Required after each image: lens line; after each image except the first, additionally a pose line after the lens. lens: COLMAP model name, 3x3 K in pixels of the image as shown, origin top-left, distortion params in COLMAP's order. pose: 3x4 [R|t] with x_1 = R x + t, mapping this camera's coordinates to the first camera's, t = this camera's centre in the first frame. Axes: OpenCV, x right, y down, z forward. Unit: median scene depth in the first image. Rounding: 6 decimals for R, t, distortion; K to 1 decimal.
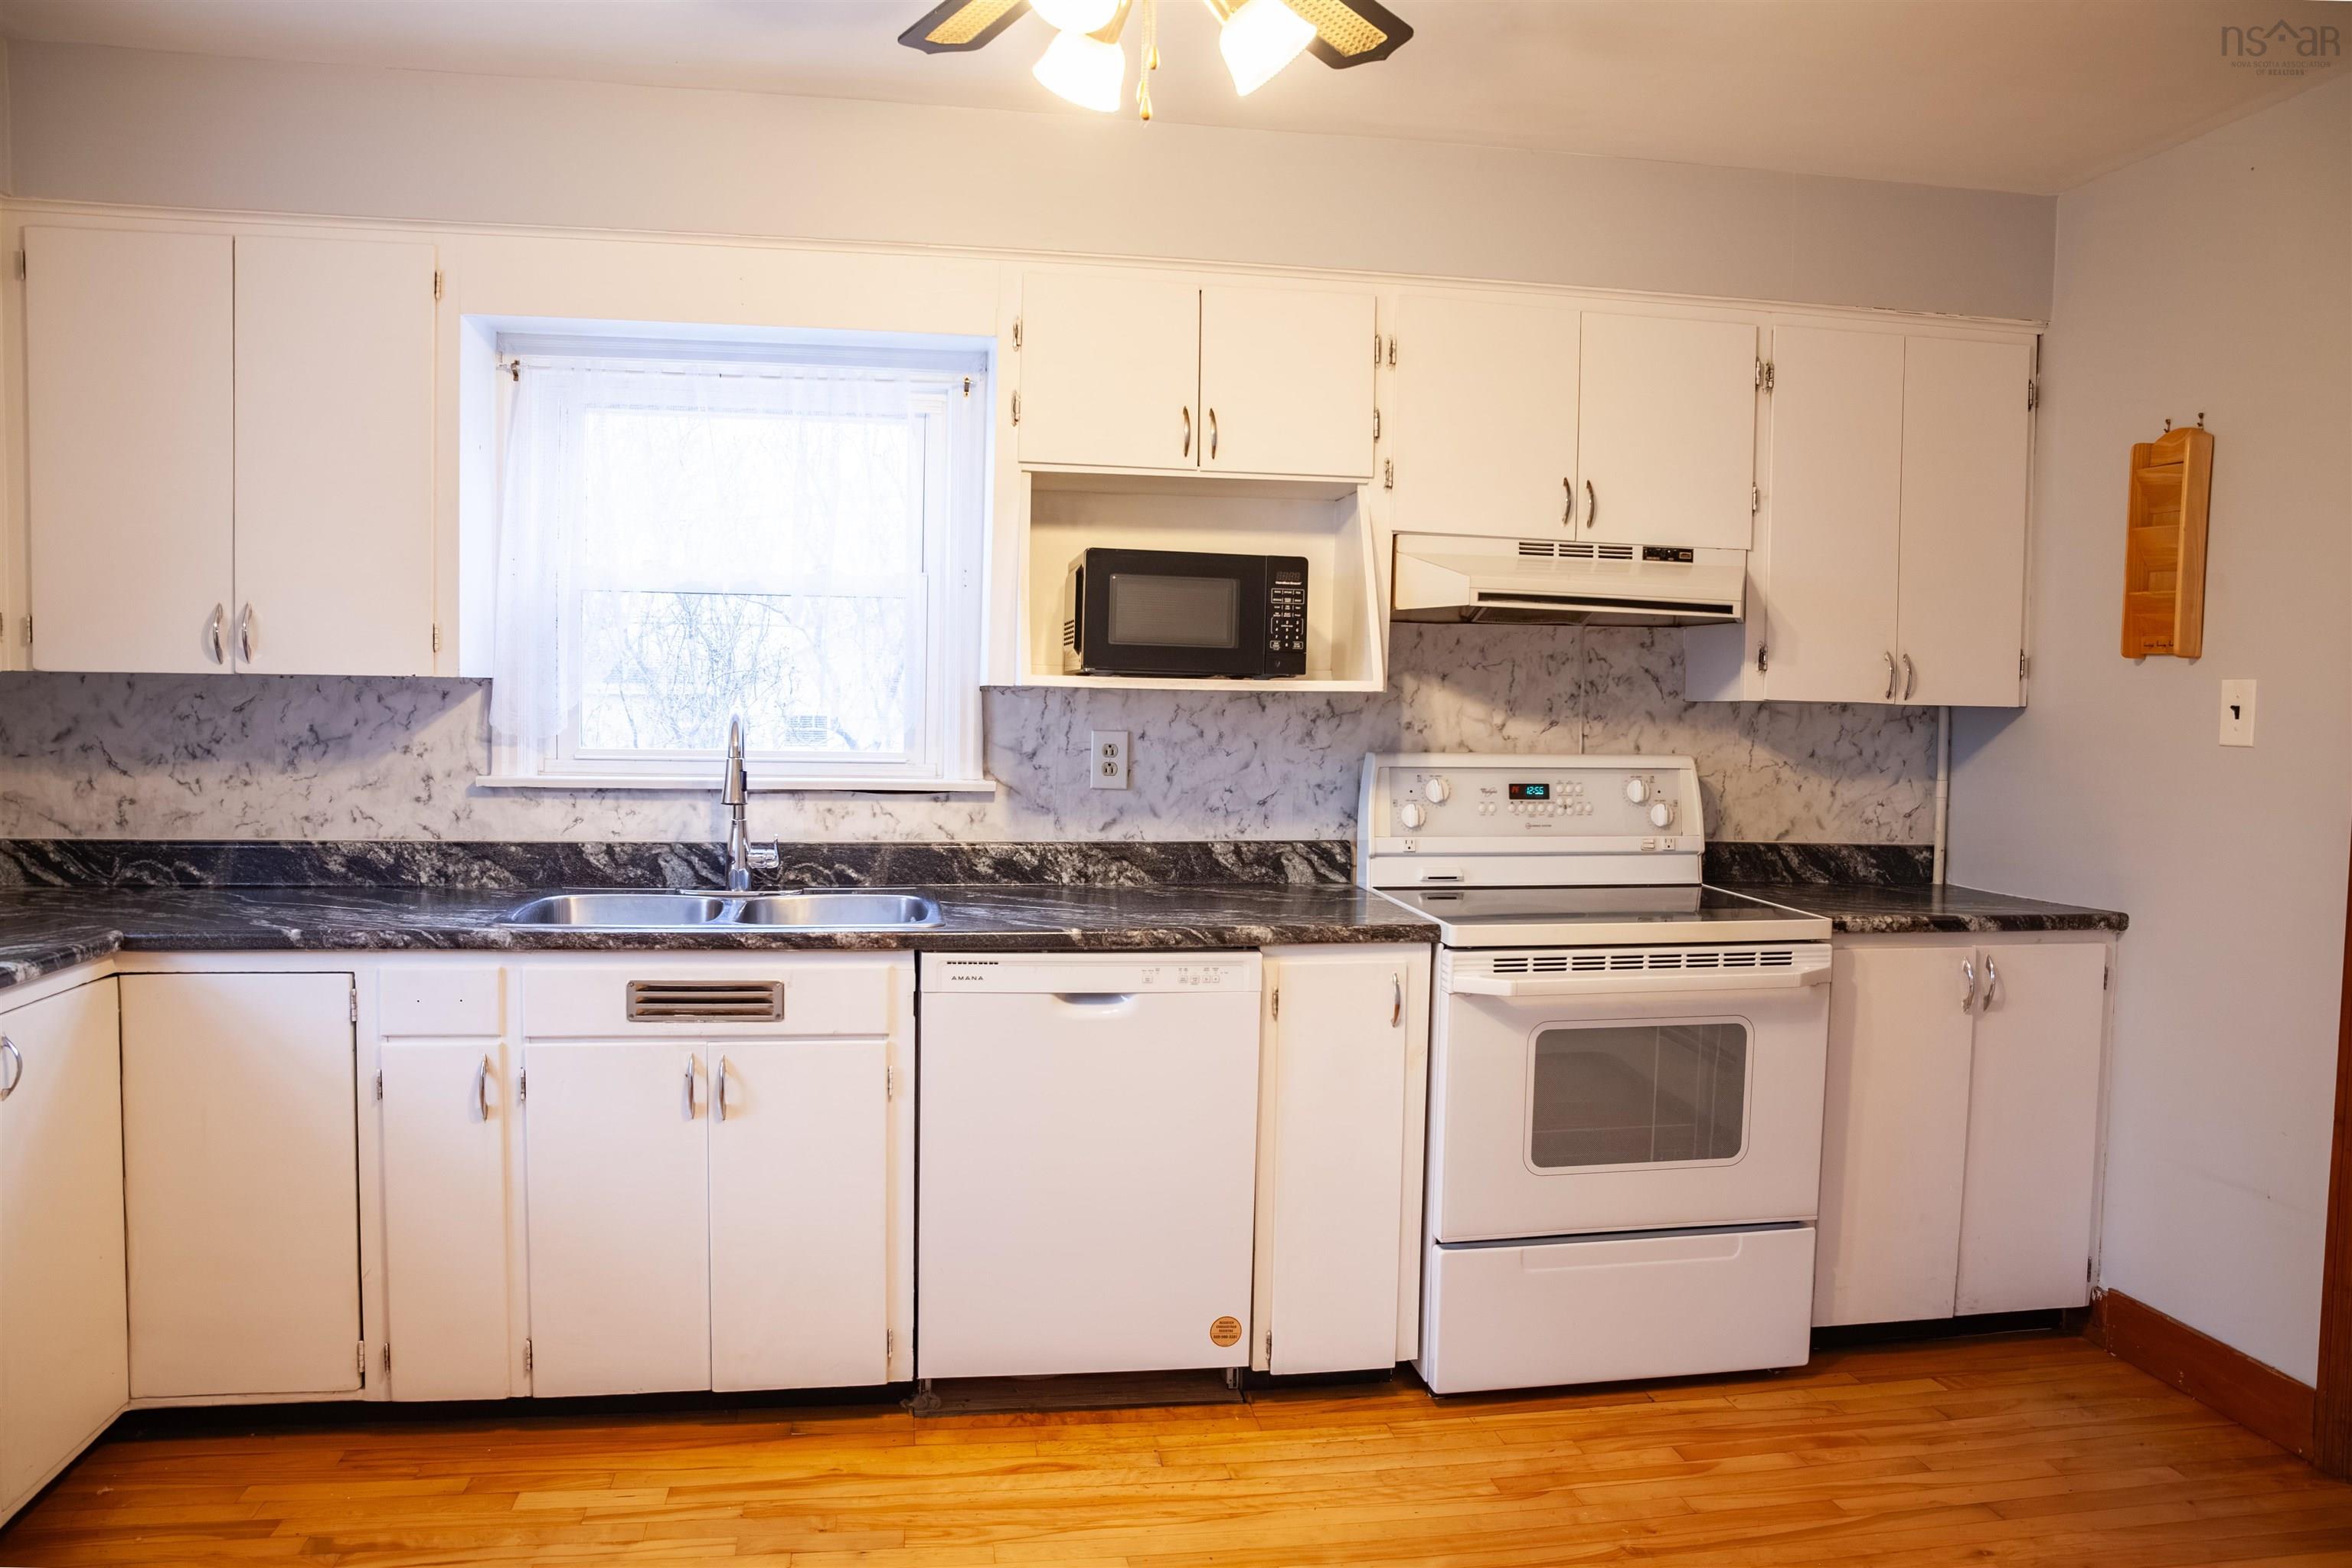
lens RADIAL K [[1686.8, 0, 1183.8], [0, 1686.8, 791.1], [0, 0, 1]] dist [0.008205, -0.001699]
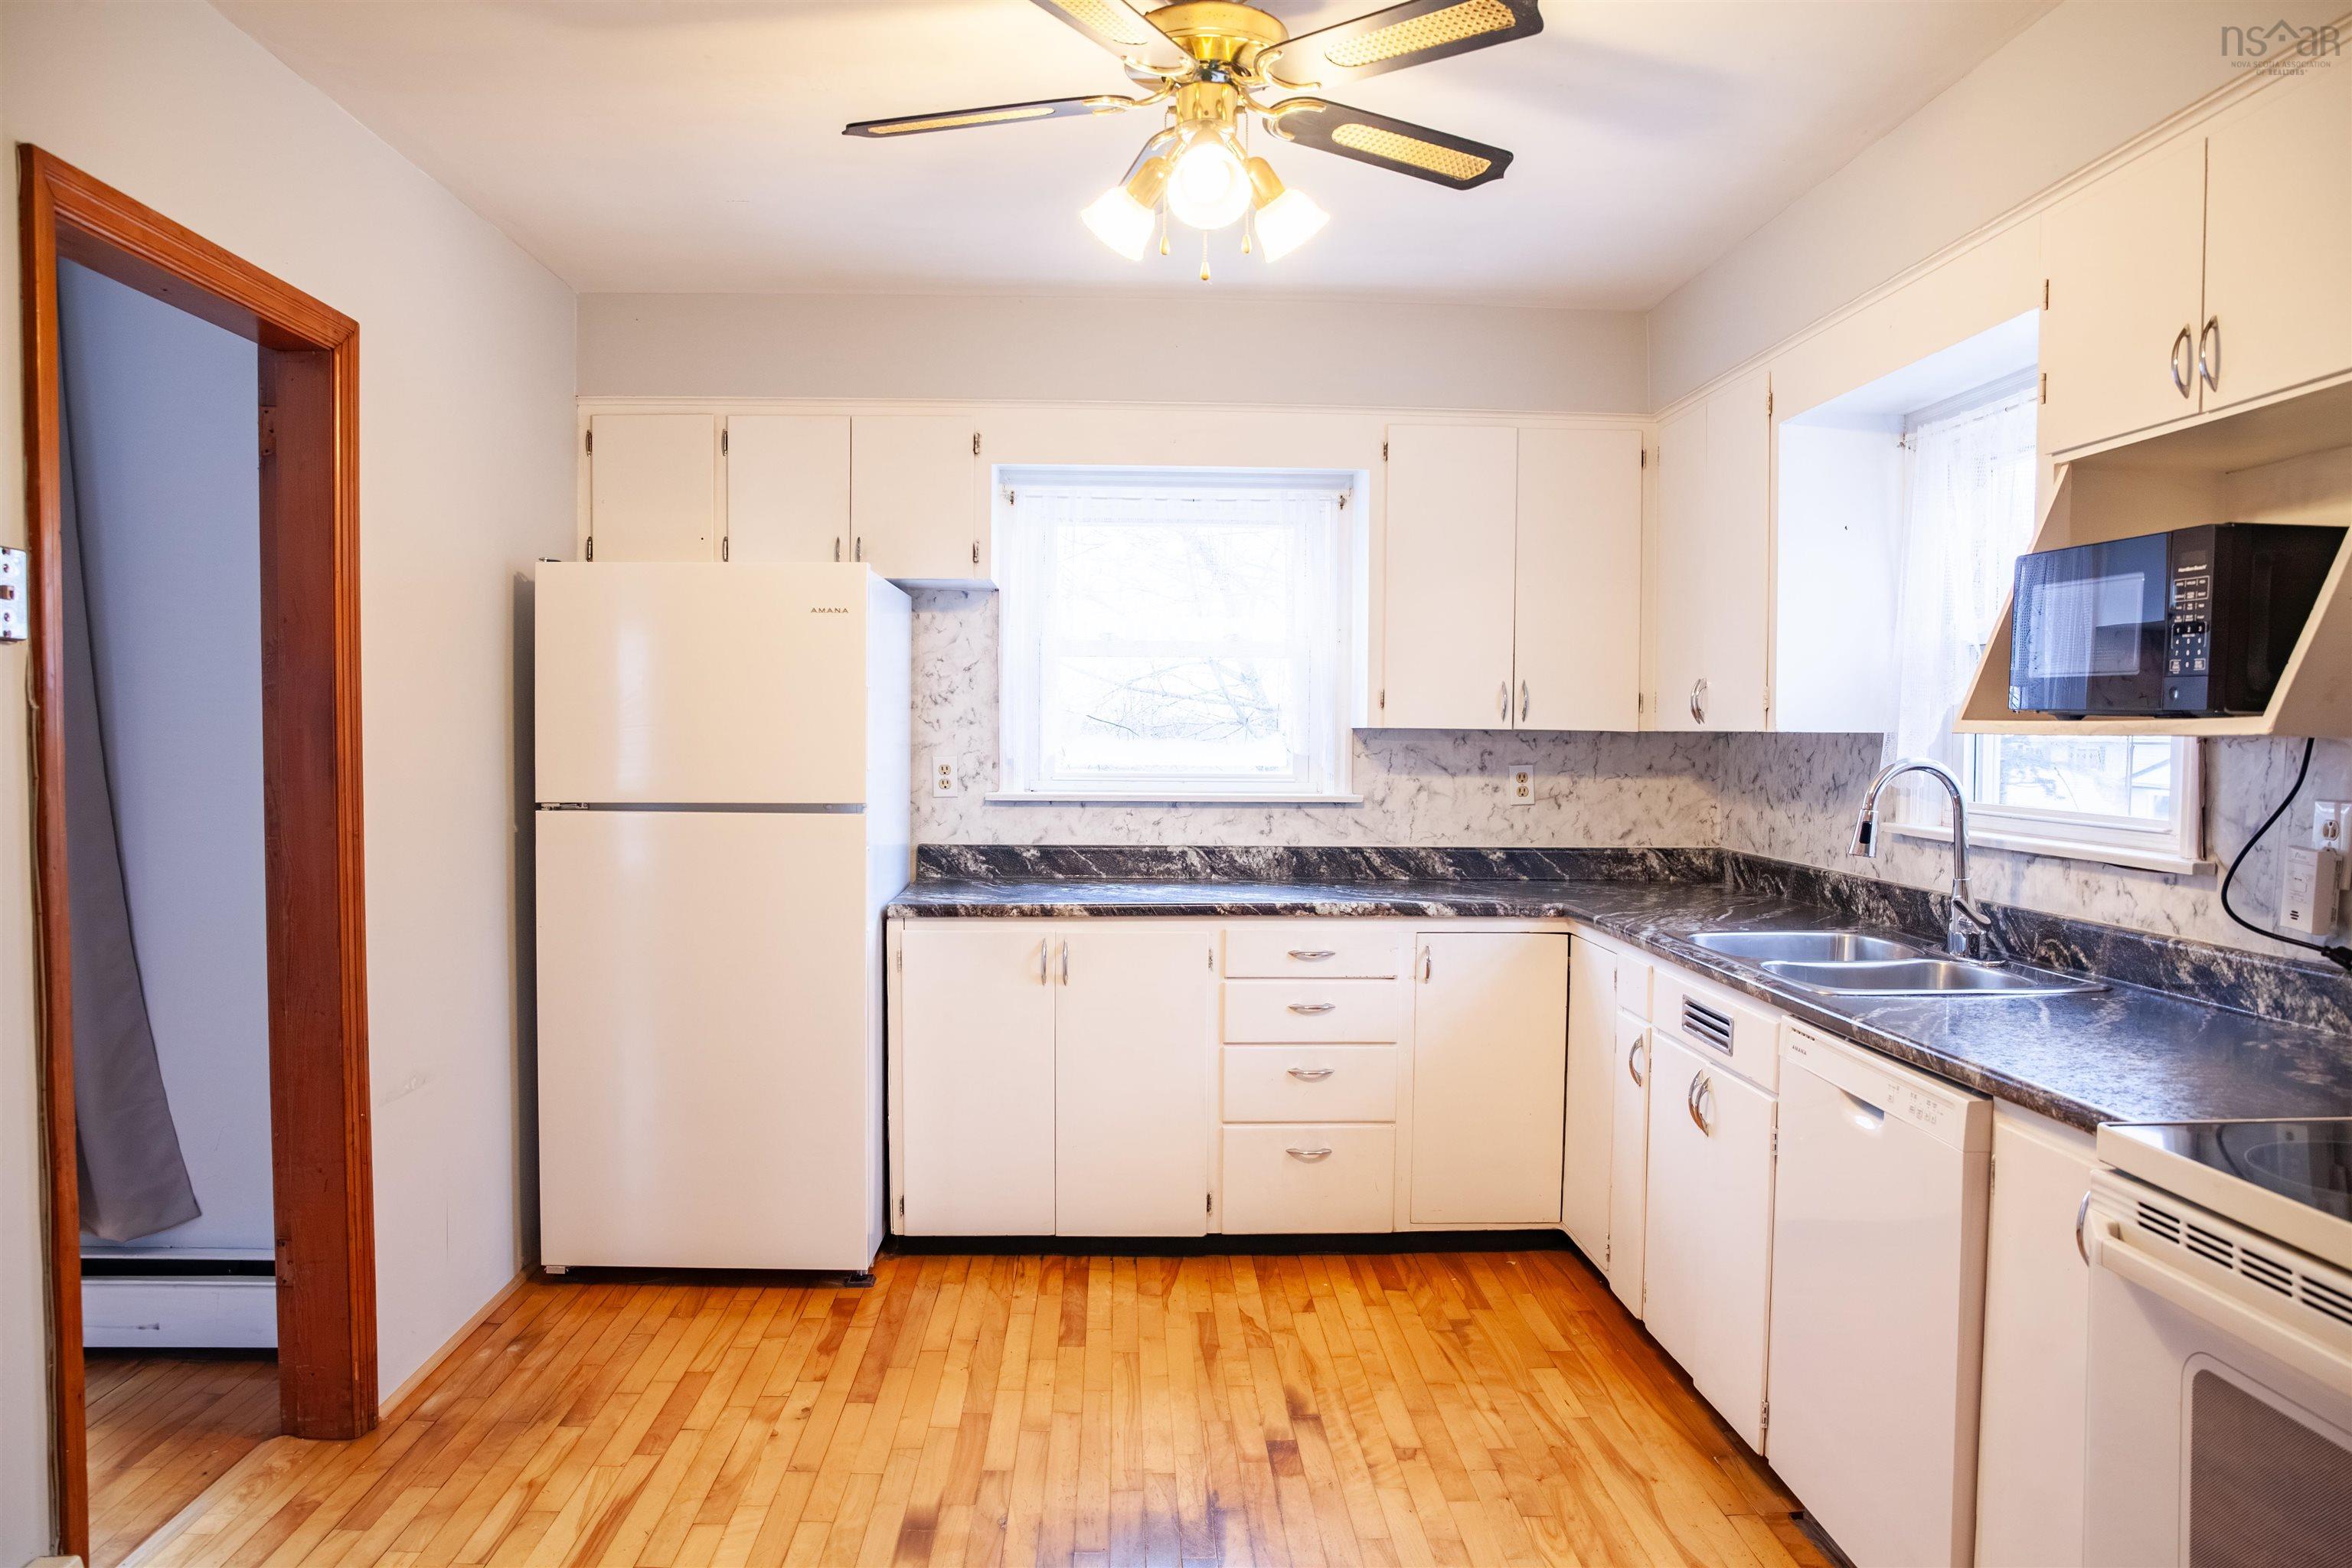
lens RADIAL K [[1686.8, 0, 1182.6], [0, 1686.8, 787.5], [0, 0, 1]] dist [0.008205, -0.001699]
pose [[-0.105774, 0.019240, -0.994204, 0.692865], [-0.070250, 0.997170, 0.026771, -0.027561], [0.991906, 0.072675, -0.104123, 0.636541]]
